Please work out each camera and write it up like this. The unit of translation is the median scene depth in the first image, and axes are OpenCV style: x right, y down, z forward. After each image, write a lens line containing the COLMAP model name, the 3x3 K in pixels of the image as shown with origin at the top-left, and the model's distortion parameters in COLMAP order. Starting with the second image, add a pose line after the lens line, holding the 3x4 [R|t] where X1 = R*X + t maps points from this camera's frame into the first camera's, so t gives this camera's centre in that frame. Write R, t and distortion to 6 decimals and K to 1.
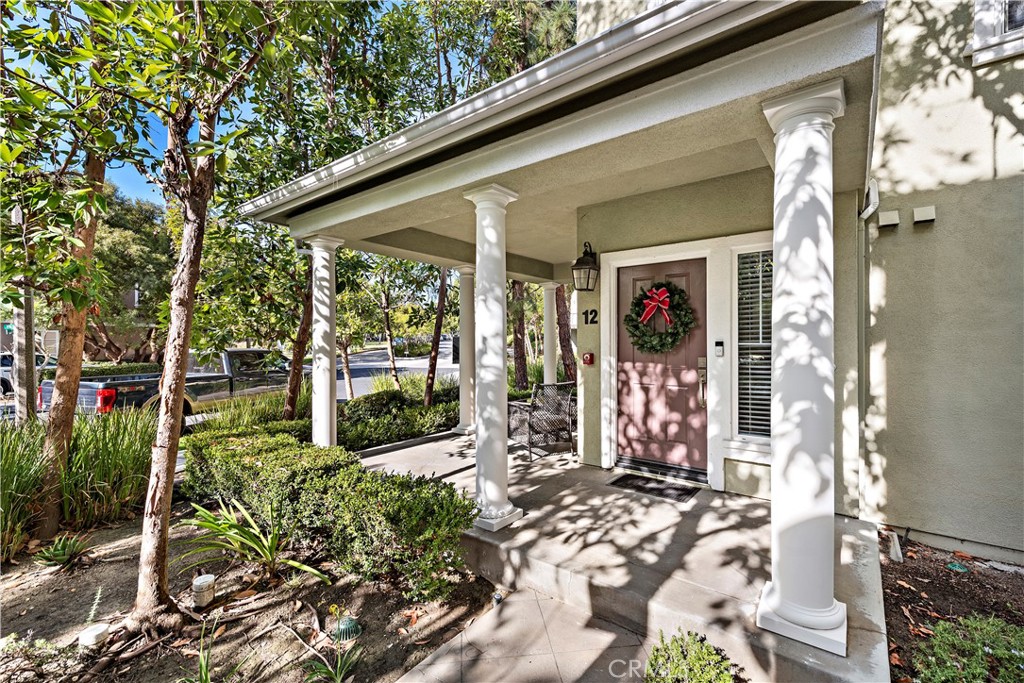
lens RADIAL K [[447.2, 0, 514.0], [0, 447.2, 342.5], [0, 0, 1]] dist [0.001897, 0.000872]
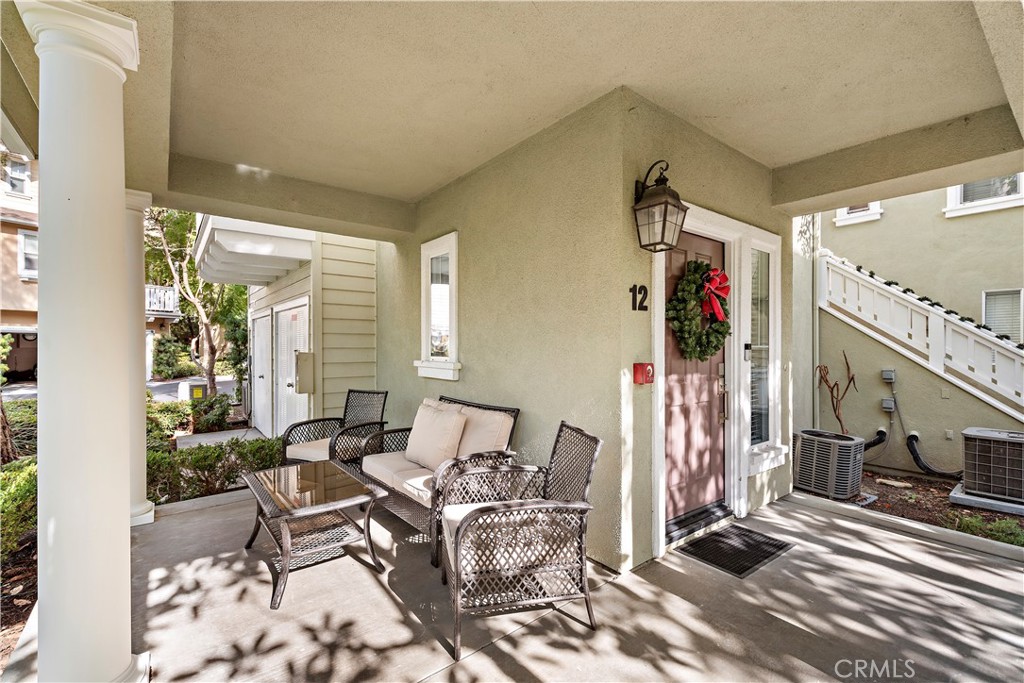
lens RADIAL K [[447.2, 0, 512.0], [0, 447.2, 348.1], [0, 0, 1]] dist [0.001897, 0.000872]
pose [[0.238488, 0.002759, 0.971142, -0.521689], [-0.000853, 0.999996, -0.002632, 0.009586], [-0.971145, -0.000200, 0.238489, 1.292807]]
